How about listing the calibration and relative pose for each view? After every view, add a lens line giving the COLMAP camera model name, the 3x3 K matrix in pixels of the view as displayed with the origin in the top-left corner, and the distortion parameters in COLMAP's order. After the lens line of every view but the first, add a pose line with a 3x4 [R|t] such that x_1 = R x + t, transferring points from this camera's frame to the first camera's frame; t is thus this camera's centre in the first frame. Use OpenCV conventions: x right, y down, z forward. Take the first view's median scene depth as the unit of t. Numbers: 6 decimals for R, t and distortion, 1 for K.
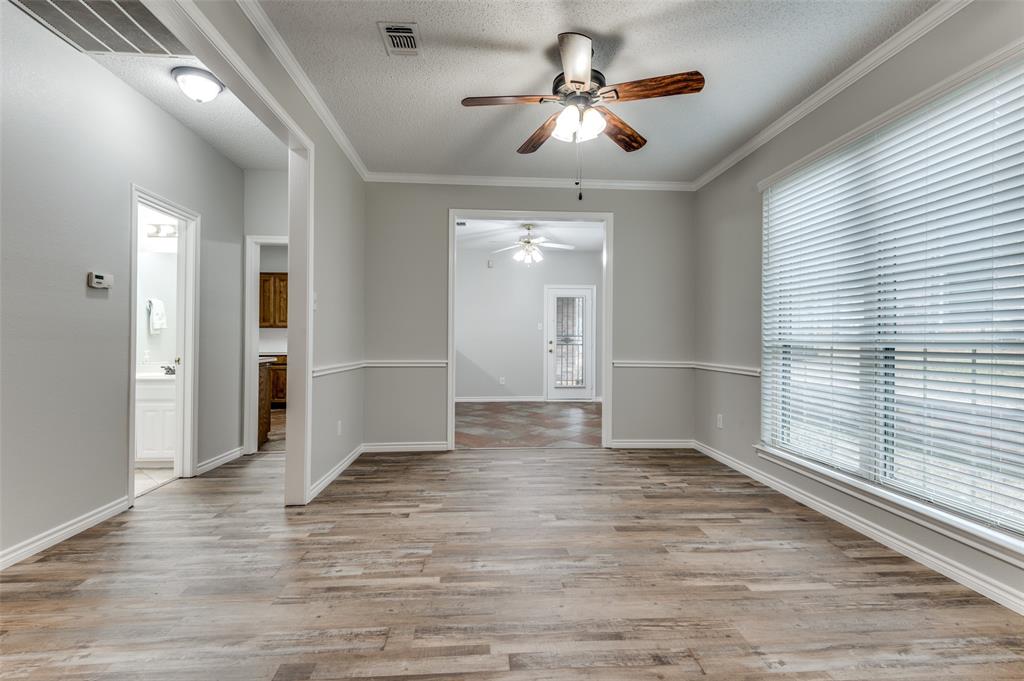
lens RADIAL K [[459.7, 0, 512.0], [0, 459.7, 340.5], [0, 0, 1]] dist [0.011283, -0.000512]
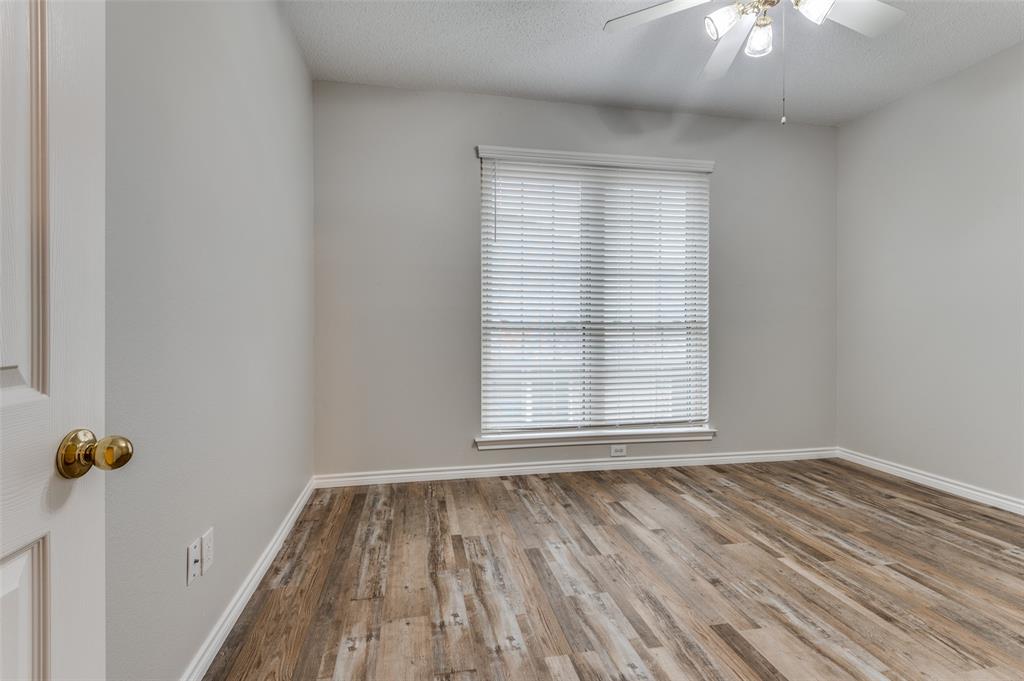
lens RADIAL K [[473.8, 0, 492.4], [0, 473.8, 319.2], [0, 0, 1]] dist [0.000935, -0.000063]
pose [[-0.101422, -0.009865, 0.994795, -0.500299], [0.001953, 0.999947, 0.010116, -0.017634], [-0.994842, 0.002969, -0.101398, 1.297260]]
